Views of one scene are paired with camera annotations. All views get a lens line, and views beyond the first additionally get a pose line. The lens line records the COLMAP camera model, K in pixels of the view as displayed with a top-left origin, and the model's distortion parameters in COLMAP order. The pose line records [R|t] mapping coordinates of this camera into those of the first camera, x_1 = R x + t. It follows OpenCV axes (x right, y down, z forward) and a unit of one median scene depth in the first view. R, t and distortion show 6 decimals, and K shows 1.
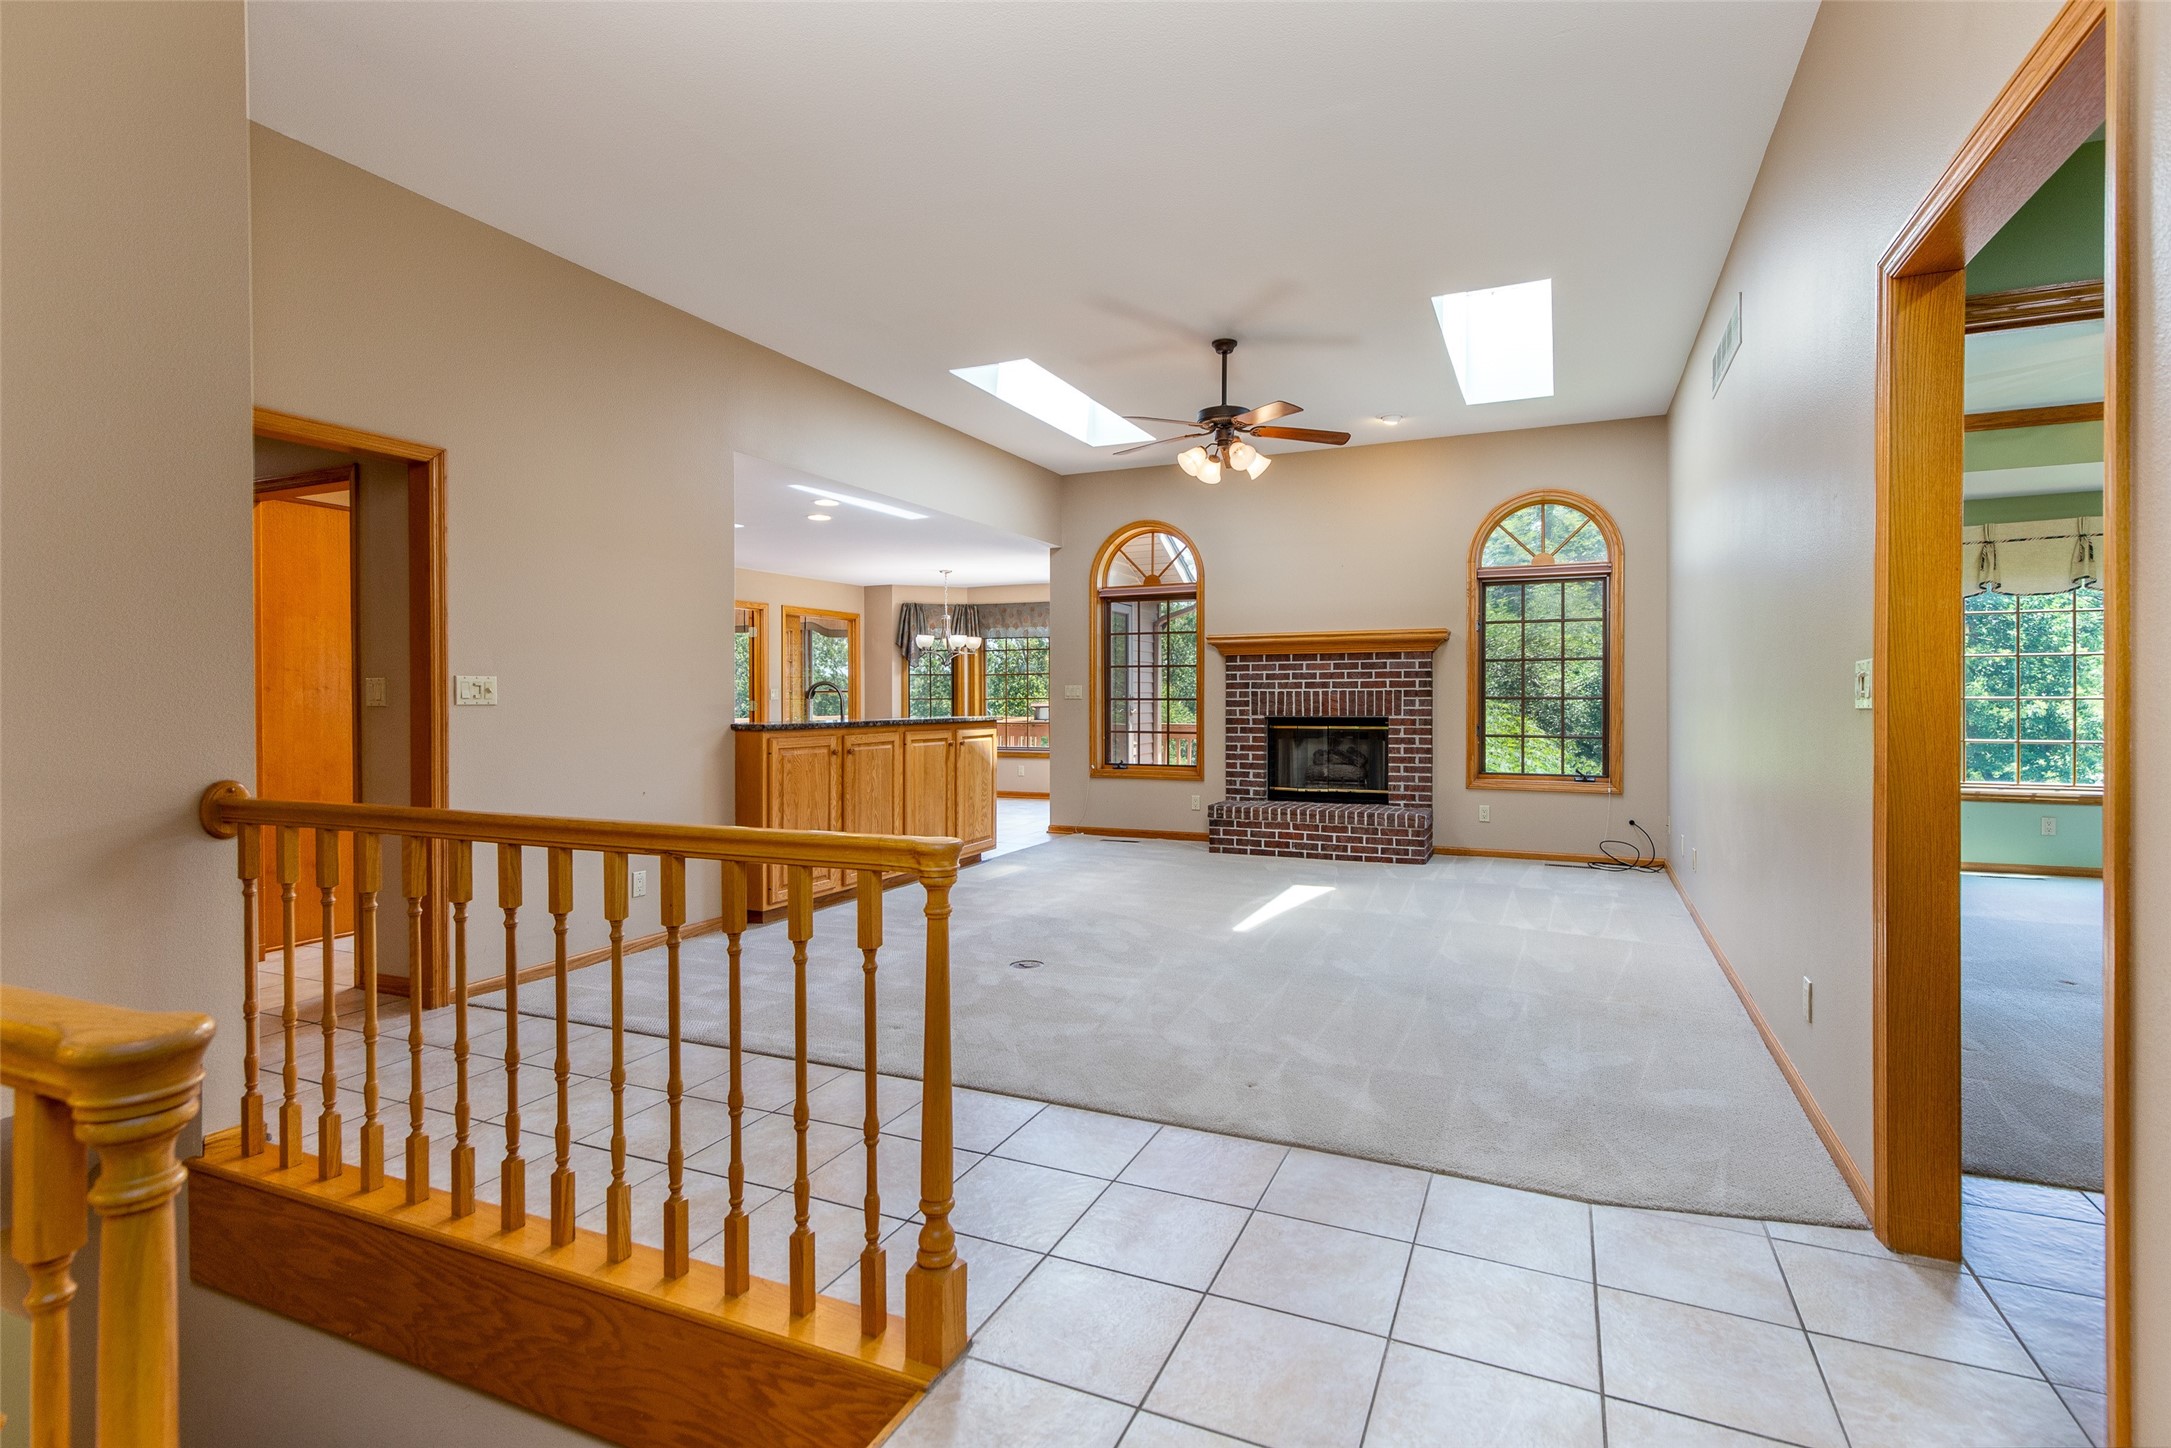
lens RADIAL K [[1040.4, 0, 1082.5], [0, 1040.4, 716.5], [0, 0, 1]] dist [0.020137, -0.000289]
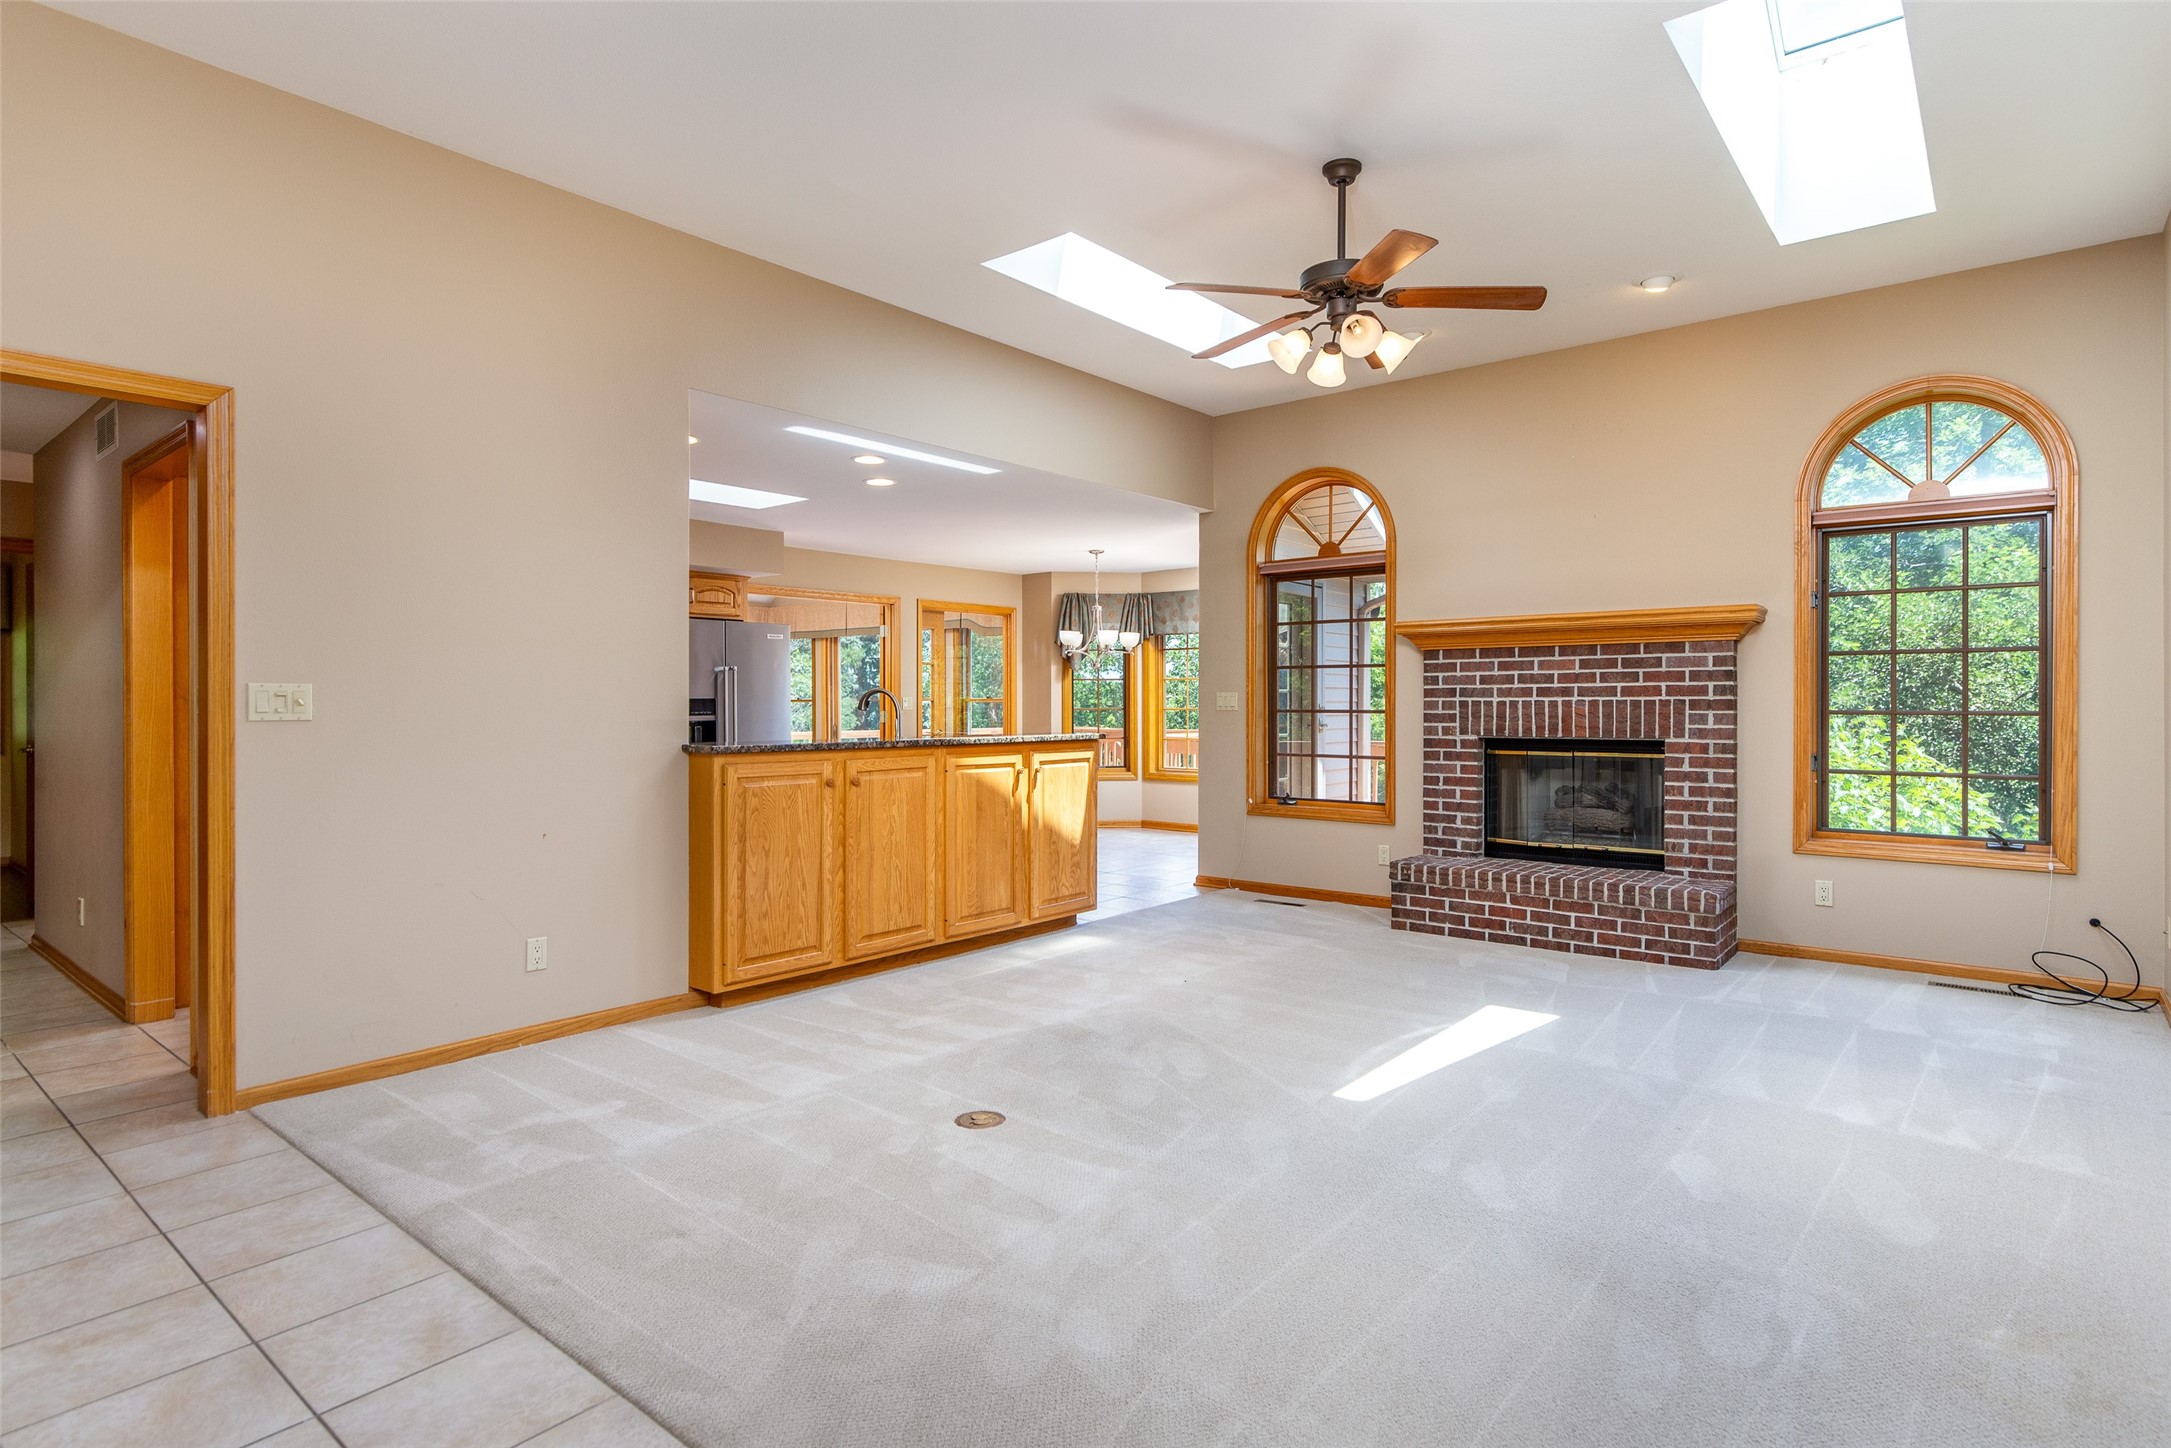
lens RADIAL K [[1135.9, 0, 1089.5], [0, 1135.9, 716.0], [0, 0, 1]] dist [0.001537, 0.000144]
pose [[0.966729, 0.003800, -0.255774, 0.126439], [-0.005934, 0.999954, -0.007573, -0.007230], [0.255734, 0.008839, 0.966707, 0.209220]]
